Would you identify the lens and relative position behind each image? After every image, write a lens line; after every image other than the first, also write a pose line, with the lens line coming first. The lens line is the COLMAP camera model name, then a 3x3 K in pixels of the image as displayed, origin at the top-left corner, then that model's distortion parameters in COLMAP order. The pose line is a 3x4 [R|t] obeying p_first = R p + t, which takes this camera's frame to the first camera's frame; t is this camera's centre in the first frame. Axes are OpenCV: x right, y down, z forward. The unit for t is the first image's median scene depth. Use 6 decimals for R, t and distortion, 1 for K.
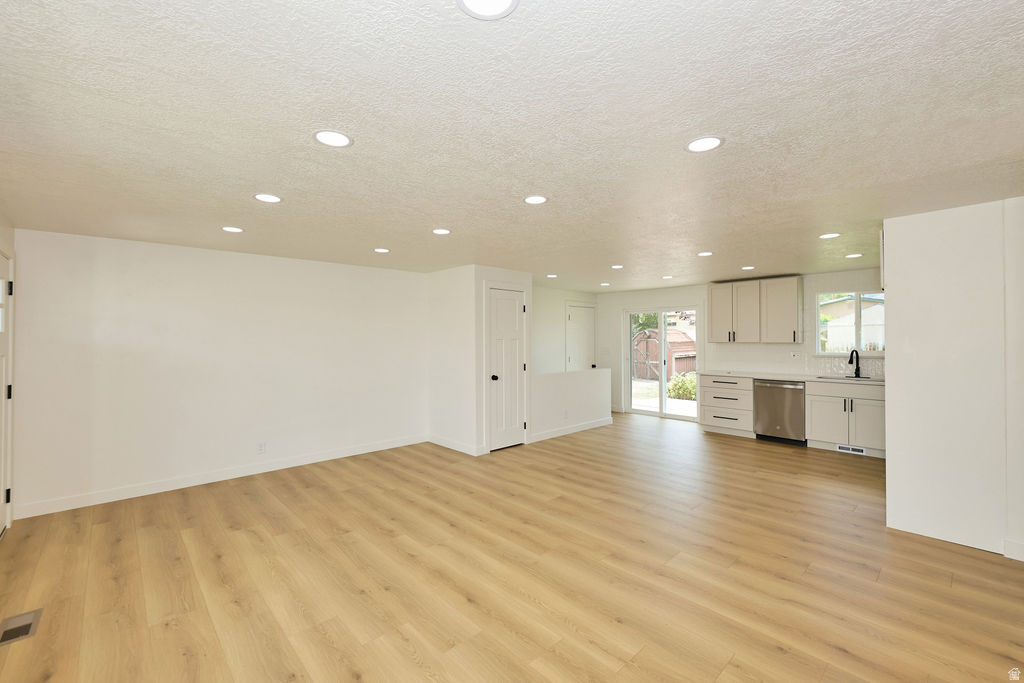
lens RADIAL K [[436.6, 0, 512.8], [0, 436.6, 345.5], [0, 0, 1]] dist [-0.003346, 0.000743]
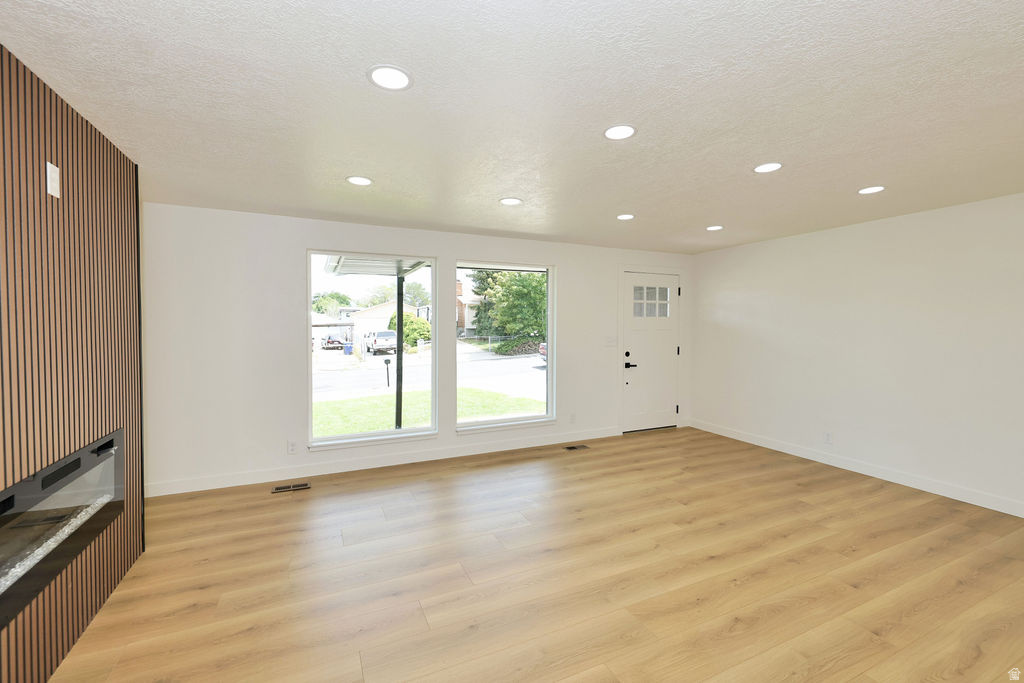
lens RADIAL K [[436.6, 0, 513.6], [0, 436.6, 337.3], [0, 0, 1]] dist [-0.003346, 0.000743]
pose [[-0.323815, 0.032631, -0.945557, 0.880297], [-0.014867, 0.999106, 0.039570, -0.010591], [0.946004, 0.026871, -0.323041, 1.129860]]
